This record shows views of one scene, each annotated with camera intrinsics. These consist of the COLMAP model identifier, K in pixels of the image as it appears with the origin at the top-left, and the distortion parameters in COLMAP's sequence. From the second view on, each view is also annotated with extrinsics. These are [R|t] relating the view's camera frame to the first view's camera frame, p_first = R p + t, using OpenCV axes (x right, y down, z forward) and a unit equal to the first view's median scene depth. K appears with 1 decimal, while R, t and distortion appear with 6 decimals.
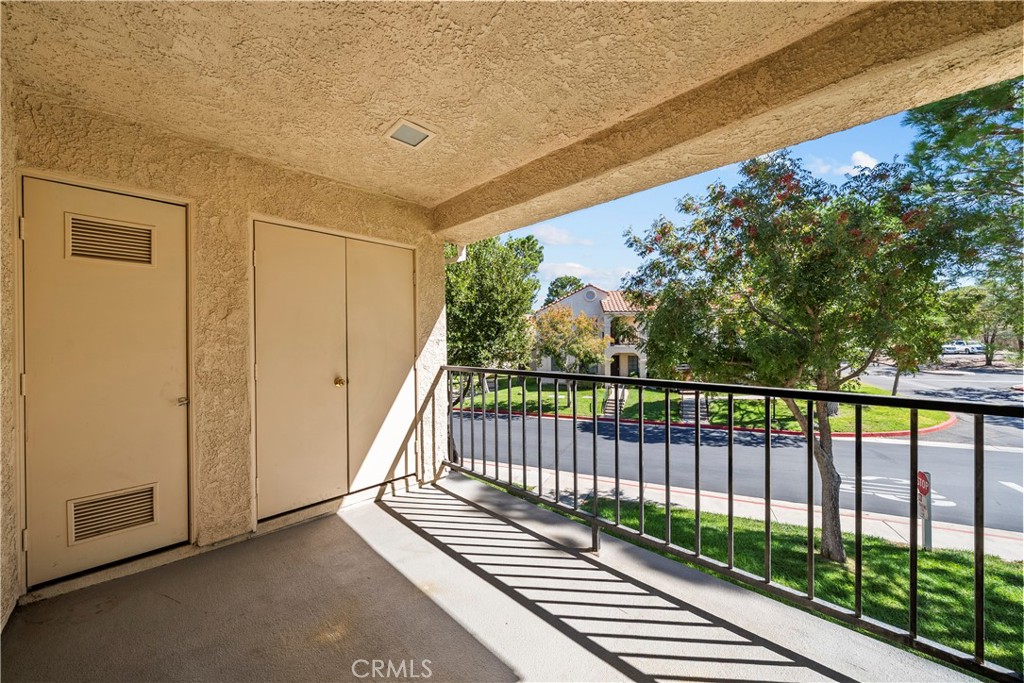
lens RADIAL K [[366.3, 0, 512.0], [0, 366.3, 341.5], [0, 0, 1]] dist [-0.000390, 0.000004]
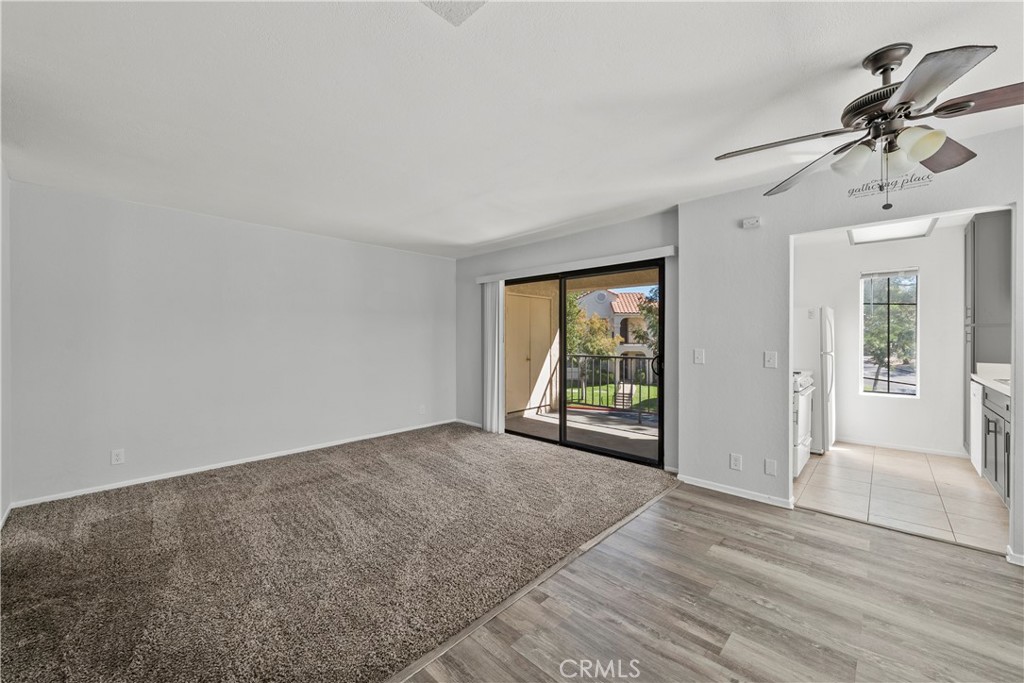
lens RADIAL K [[397.7, 0, 508.8], [0, 397.7, 340.1], [0, 0, 1]] dist [-0.002502, 0.000012]
pose [[0.999925, 0.009539, 0.007617, -0.080444], [-0.009566, 0.999948, 0.003517, -0.003063], [-0.007583, -0.003590, 0.999965, -0.201338]]
